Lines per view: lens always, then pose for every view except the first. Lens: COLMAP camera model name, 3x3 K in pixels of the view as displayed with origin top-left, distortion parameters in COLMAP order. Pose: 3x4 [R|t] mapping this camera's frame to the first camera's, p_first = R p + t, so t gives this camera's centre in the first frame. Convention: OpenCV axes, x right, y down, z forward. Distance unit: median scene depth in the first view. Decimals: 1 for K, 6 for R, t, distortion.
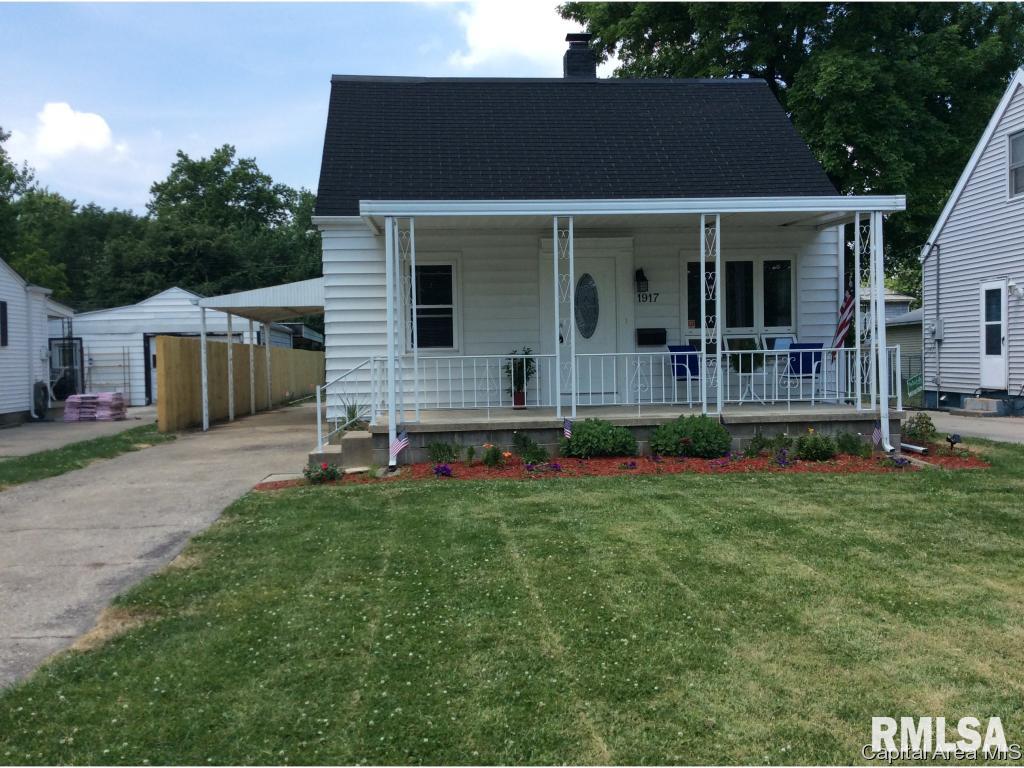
lens RADIAL K [[924.0, 0, 511.8], [0, 924.0, 389.2], [0, 0, 1]] dist [0.013435, -0.007476]
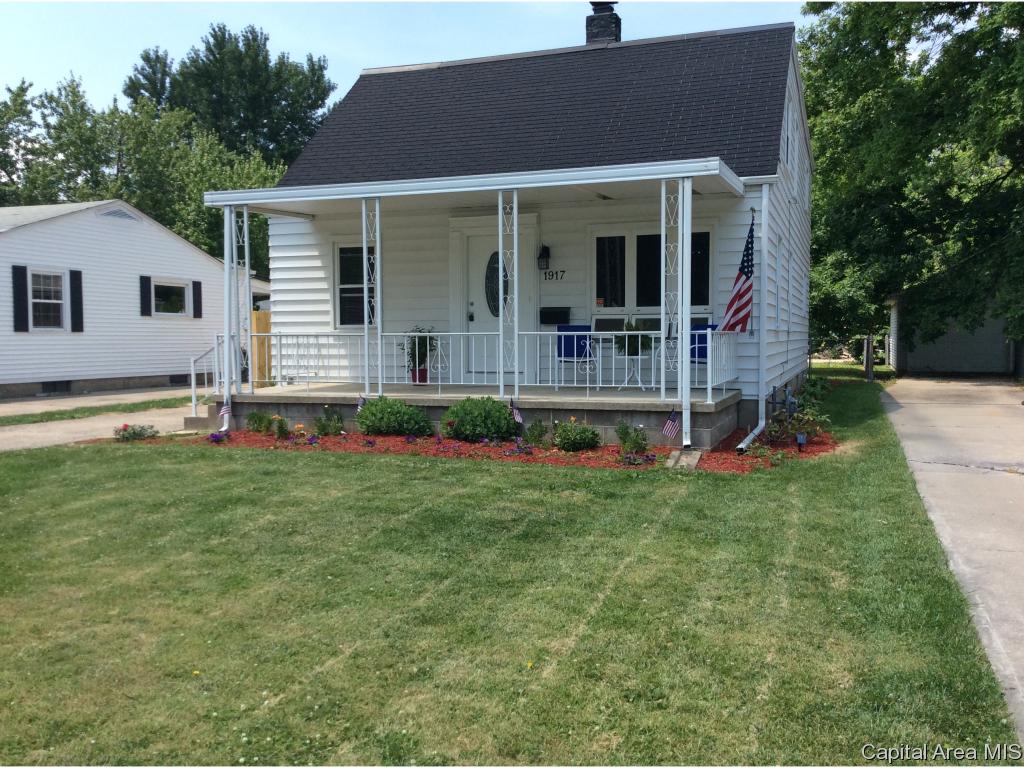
lens RADIAL K [[969.4, 0, 511.1], [0, 969.4, 380.5], [0, 0, 1]] dist [-0.017925, 0.000000]
pose [[0.905895, 0.035410, -0.422020, 0.554713], [-0.027068, 0.999302, 0.025744, -0.014737], [0.422637, -0.011898, 0.906221, 0.069203]]
